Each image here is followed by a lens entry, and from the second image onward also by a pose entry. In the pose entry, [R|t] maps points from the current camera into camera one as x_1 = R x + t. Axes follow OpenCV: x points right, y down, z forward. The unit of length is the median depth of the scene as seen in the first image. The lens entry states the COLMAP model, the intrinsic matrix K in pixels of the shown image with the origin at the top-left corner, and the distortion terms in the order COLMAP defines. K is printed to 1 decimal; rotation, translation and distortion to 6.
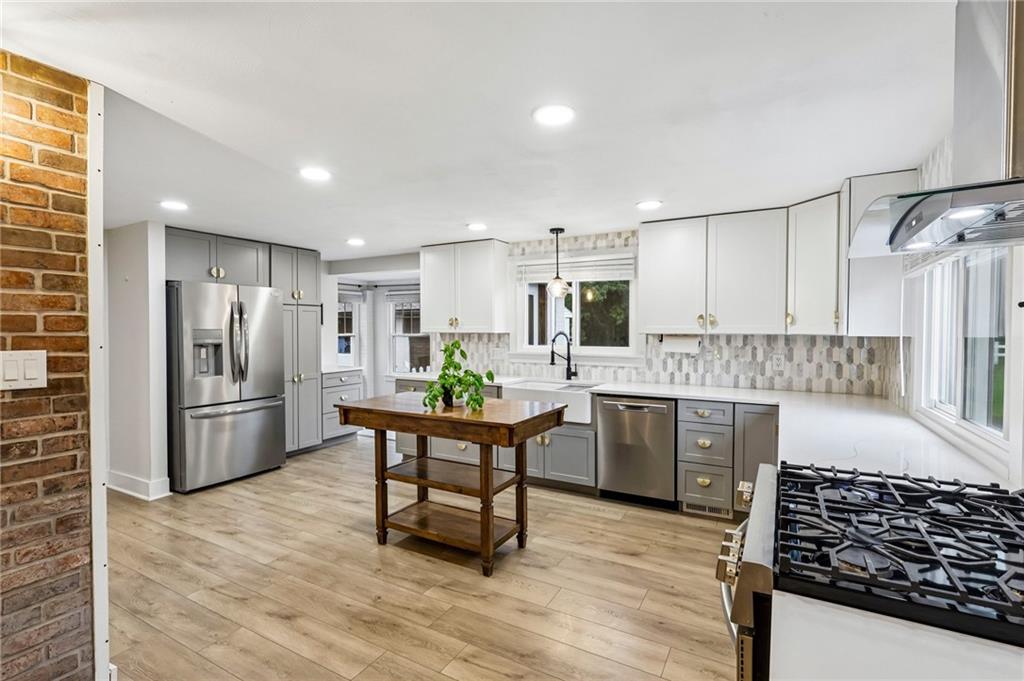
lens RADIAL K [[476.0, 0, 517.8], [0, 476.0, 339.5], [0, 0, 1]] dist [-0.000231, -0.000110]
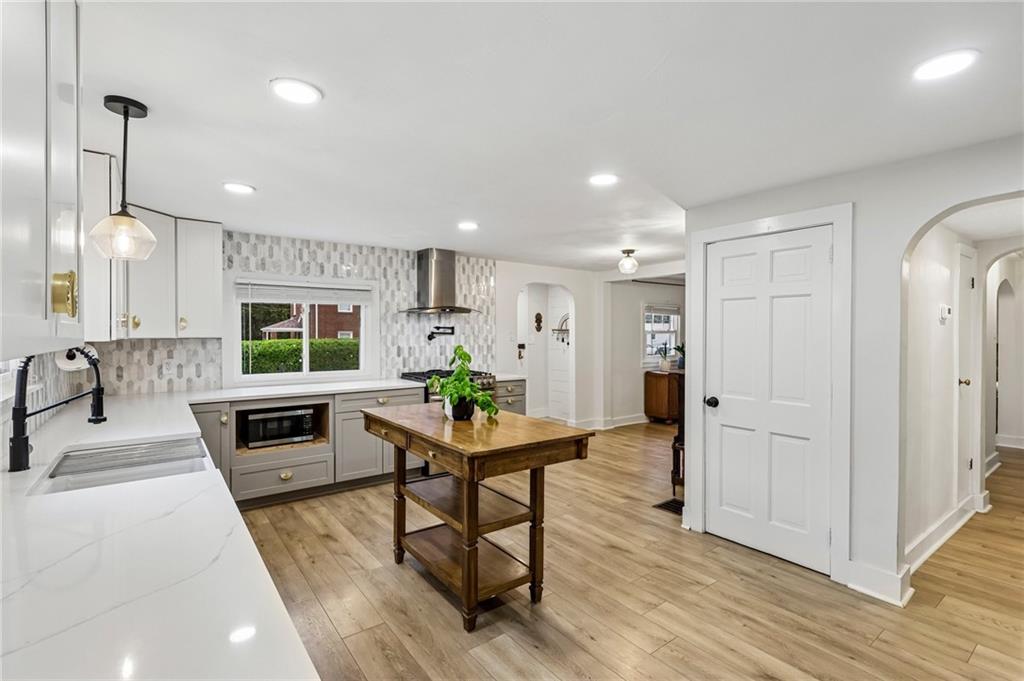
lens RADIAL K [[476.0, 0, 512.4], [0, 476.0, 338.2], [0, 0, 1]] dist [-0.000231, -0.000110]
pose [[-0.911113, -0.002694, 0.412147, -0.609496], [0.009183, 0.999598, 0.026835, -0.034604], [-0.412054, 0.028235, -0.910722, 1.831815]]
